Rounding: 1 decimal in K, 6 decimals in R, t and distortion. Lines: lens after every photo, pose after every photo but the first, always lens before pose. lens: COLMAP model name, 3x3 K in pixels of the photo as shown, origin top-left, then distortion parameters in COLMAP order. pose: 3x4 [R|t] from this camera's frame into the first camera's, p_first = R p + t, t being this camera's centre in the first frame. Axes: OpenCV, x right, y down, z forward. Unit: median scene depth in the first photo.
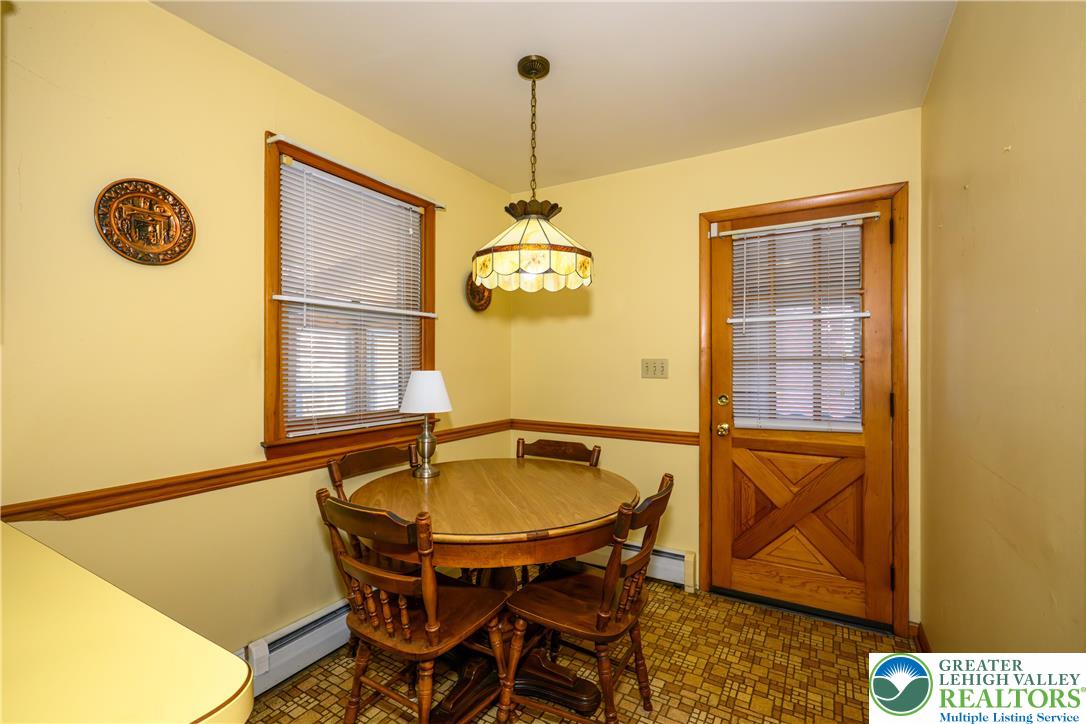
lens RADIAL K [[498.1, 0, 526.4], [0, 498.1, 362.7], [0, 0, 1]] dist [-0.008658, 0.000395]
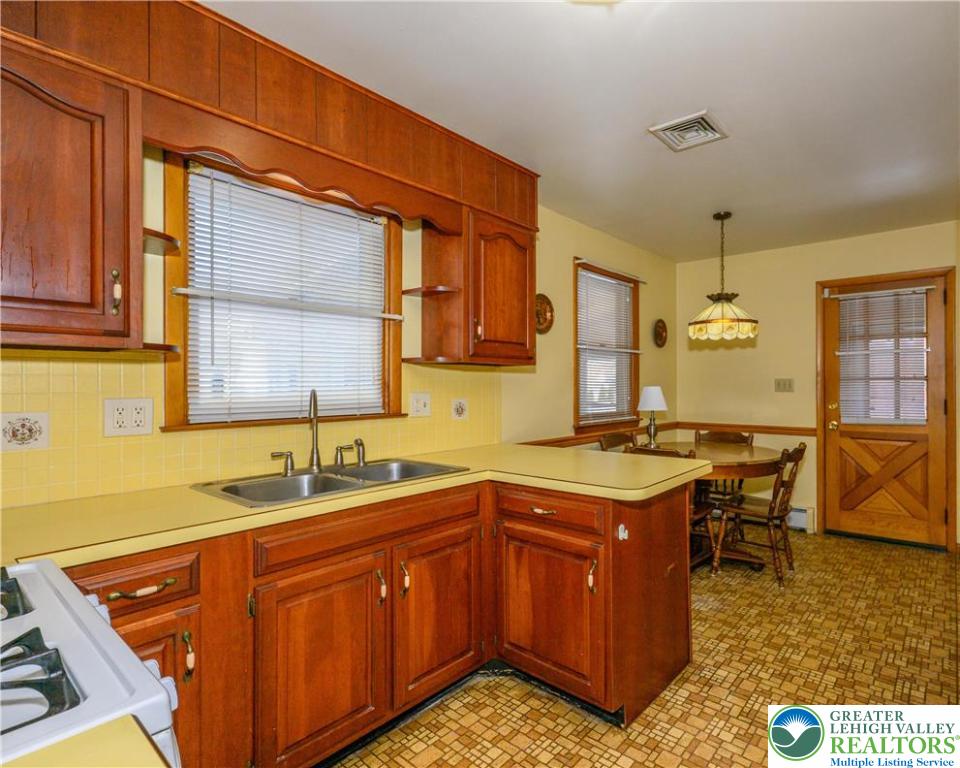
lens RADIAL K [[489.8, 0, 580.1], [0, 489.8, 384.3], [0, 0, 1]] dist [-0.002038, 0.000484]
pose [[0.995452, -0.004736, -0.095150, -0.241910], [0.004930, 0.999986, 0.001801, 0.003367], [0.095140, -0.002262, 0.995461, -0.588955]]
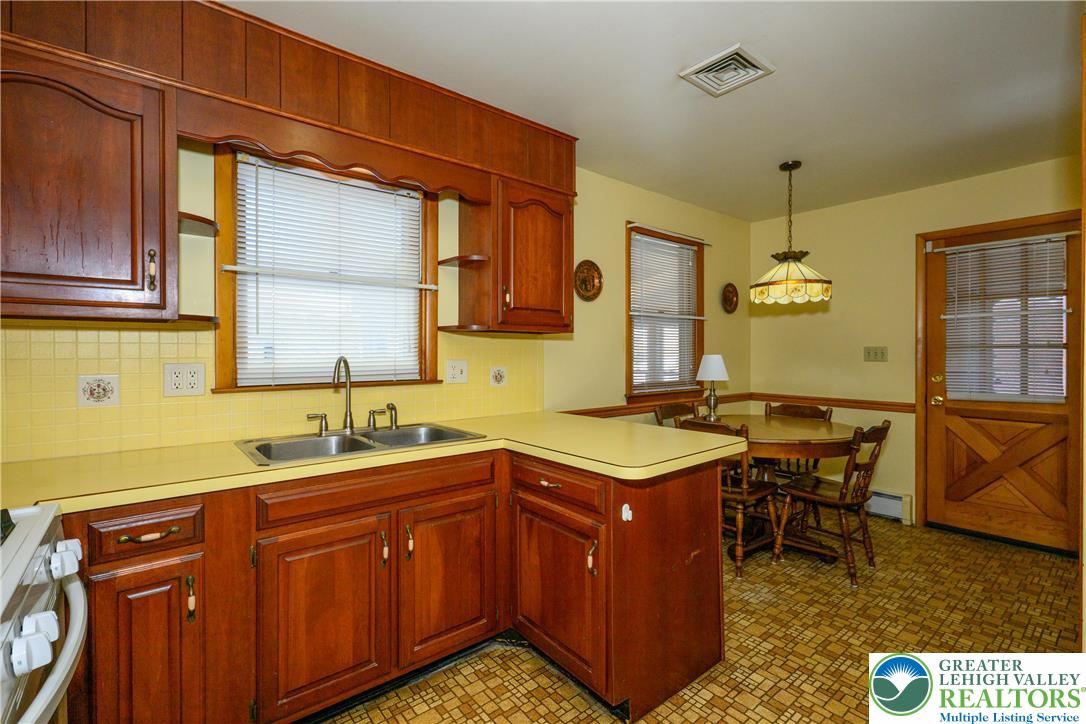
lens RADIAL K [[479.3, 0, 563.2], [0, 479.3, 354.7], [0, 0, 1]] dist [-0.001485, 0.000771]
pose [[0.949068, -0.000836, -0.315069, -0.143652], [0.002806, 0.999979, 0.005798, 0.004316], [0.315058, -0.006387, 0.949051, -0.520999]]
